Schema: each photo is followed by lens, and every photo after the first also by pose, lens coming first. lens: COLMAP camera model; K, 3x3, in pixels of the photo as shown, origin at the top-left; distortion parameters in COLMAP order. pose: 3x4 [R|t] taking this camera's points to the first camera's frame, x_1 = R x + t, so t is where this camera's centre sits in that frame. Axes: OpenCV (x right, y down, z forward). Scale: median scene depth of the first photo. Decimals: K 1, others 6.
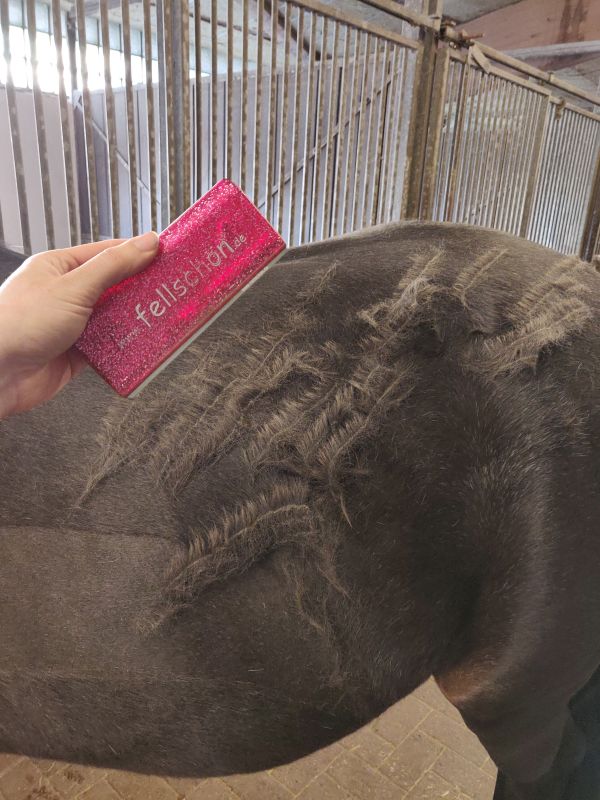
lens RADIAL K [[645.9, 0, 276.1], [0, 645.9, 402.9], [0, 0, 1]] dist [-0.065633, 0.152129]
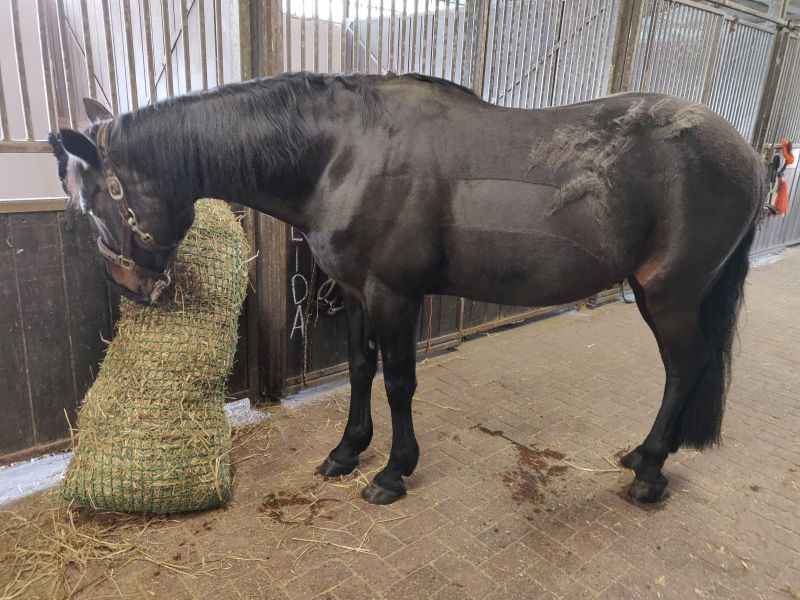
lens RADIAL K [[619.2, 0, 400.0], [0, 619.2, 300.0], [0, 0, 1]] dist [-0.013387, 0.062020]
pose [[0.995081, 0.022700, -0.096431, -0.472357], [-0.023407, 0.999707, -0.006212, 0.621523], [0.096262, 0.008439, 0.995320, -1.602089]]
